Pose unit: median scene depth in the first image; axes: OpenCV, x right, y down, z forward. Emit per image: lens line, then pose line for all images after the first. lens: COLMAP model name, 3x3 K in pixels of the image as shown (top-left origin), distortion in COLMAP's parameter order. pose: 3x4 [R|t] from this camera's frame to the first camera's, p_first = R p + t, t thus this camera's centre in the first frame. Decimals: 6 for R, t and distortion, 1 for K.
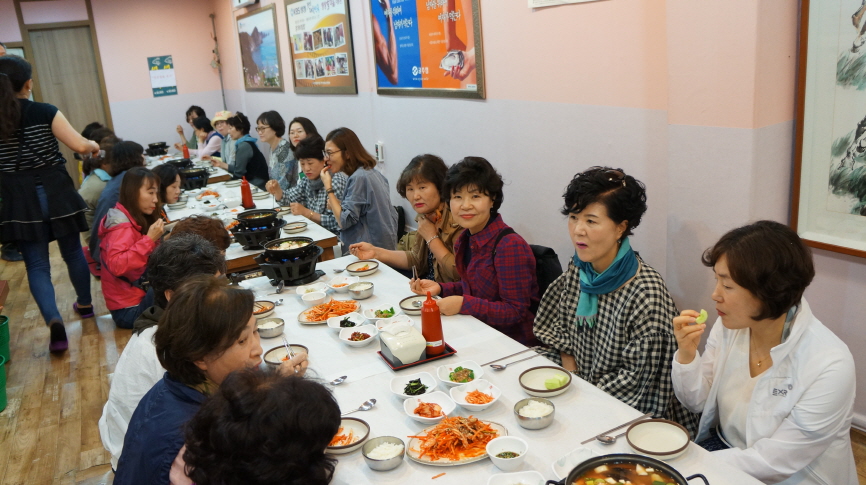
lens RADIAL K [[690.4, 0, 433.0], [0, 690.4, 242.5], [0, 0, 1]] dist [-0.184204, 0.139606]
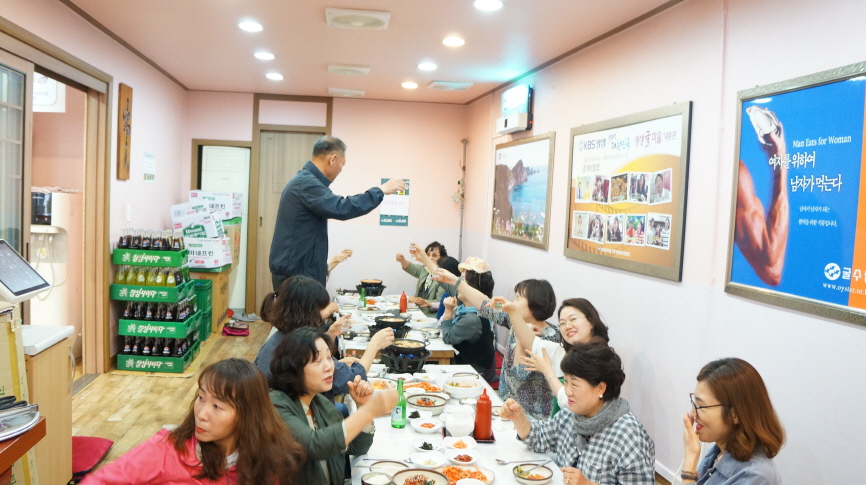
lens RADIAL K [[690.4, 0, 433.0], [0, 690.4, 242.5], [0, 0, 1]] dist [-0.184204, 0.139606]
pose [[0.940041, 0.143925, -0.309205, -0.116219], [-0.204663, 0.963272, -0.173841, -0.082304], [0.272828, 0.226701, 0.934971, 0.293220]]
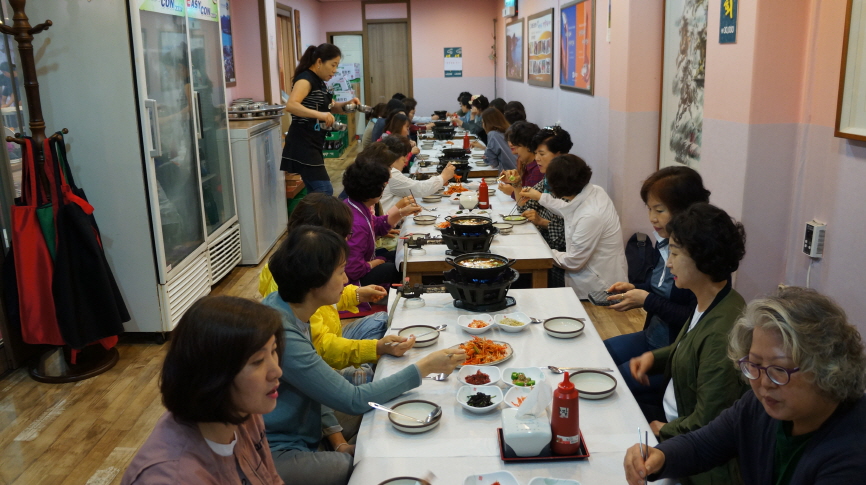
lens RADIAL K [[690.4, 0, 433.0], [0, 690.4, 242.5], [0, 0, 1]] dist [-0.184204, 0.139606]
pose [[0.888908, 0.172650, -0.424304, 0.281385], [-0.168853, 0.984527, 0.046861, 0.069690], [0.425829, 0.029990, 0.904306, -0.344095]]
